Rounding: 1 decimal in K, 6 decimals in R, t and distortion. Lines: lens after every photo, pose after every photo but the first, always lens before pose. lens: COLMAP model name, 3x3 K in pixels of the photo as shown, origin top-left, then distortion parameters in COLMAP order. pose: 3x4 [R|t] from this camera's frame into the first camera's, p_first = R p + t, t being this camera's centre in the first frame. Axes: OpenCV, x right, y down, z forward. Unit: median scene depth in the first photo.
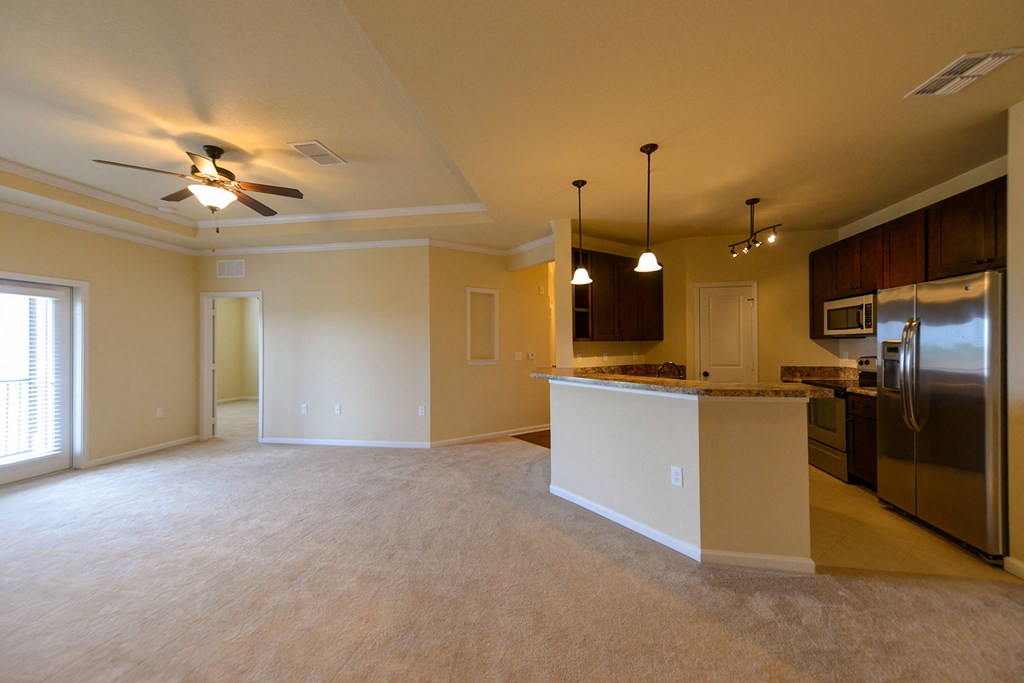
lens RADIAL K [[406.1, 0, 513.5], [0, 406.1, 338.8], [0, 0, 1]] dist [0.024657, -0.000139]
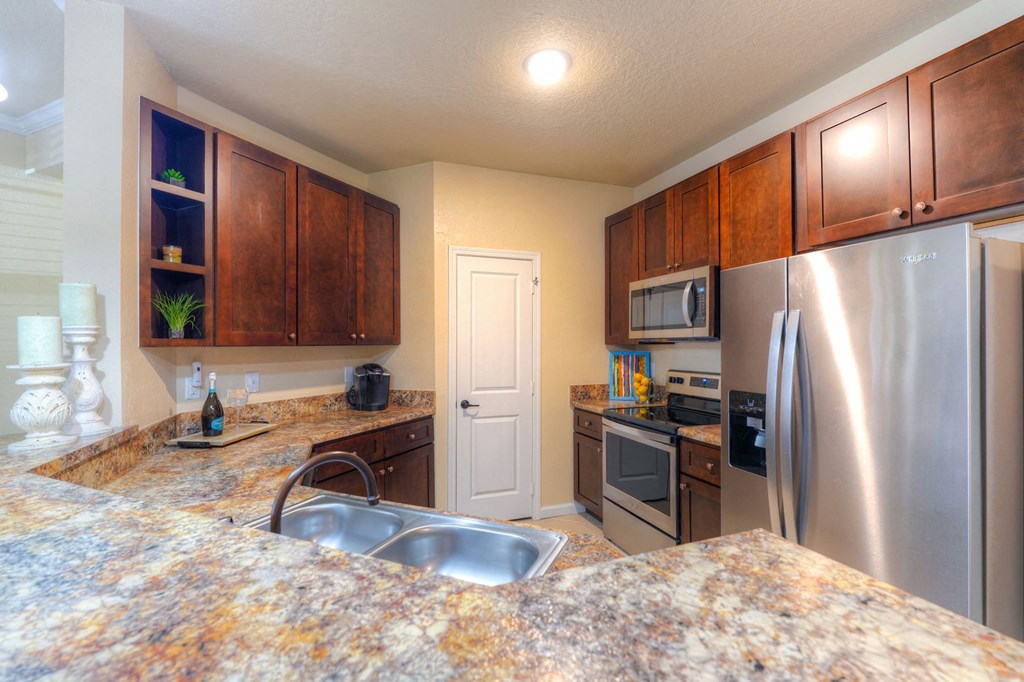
lens RADIAL K [[406.1, 0, 513.5], [0, 406.1, 338.3], [0, 0, 1]] dist [0.024657, -0.000139]
pose [[0.835315, 0.011556, 0.549651, 0.222645], [-0.010630, 0.999932, -0.004868, -0.005414], [-0.549669, -0.001776, 0.835380, 0.509311]]
